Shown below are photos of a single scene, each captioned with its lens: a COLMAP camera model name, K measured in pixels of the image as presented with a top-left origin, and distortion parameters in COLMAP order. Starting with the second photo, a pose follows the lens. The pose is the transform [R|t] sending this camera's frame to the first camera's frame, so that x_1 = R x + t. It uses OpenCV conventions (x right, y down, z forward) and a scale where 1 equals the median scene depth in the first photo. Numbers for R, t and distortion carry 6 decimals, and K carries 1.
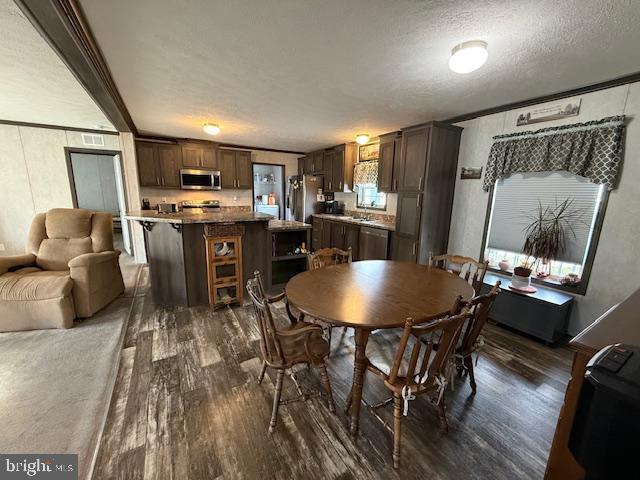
lens RADIAL K [[254.5, 0, 319.0], [0, 254.5, 239.4], [0, 0, 1]] dist [-0.000267, 0.000066]
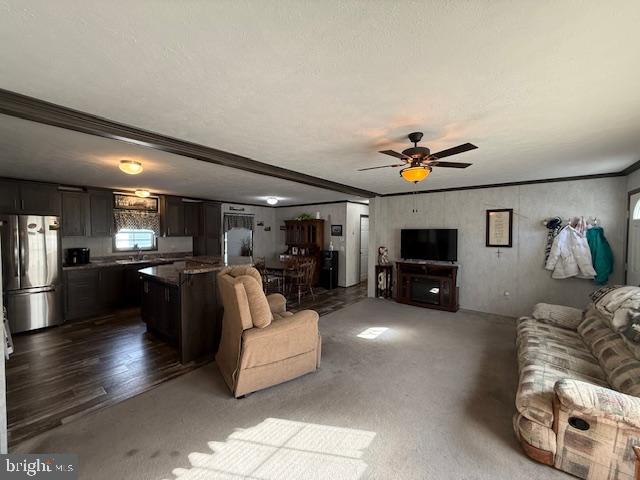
lens RADIAL K [[254.5, 0, 319.0], [0, 254.5, 239.4], [0, 0, 1]] dist [-0.000267, 0.000066]
pose [[-0.348259, -0.046285, 0.936255, -1.387743], [0.163588, 0.980453, 0.109320, -0.197622], [-0.923014, 0.191232, -0.333879, 0.755522]]
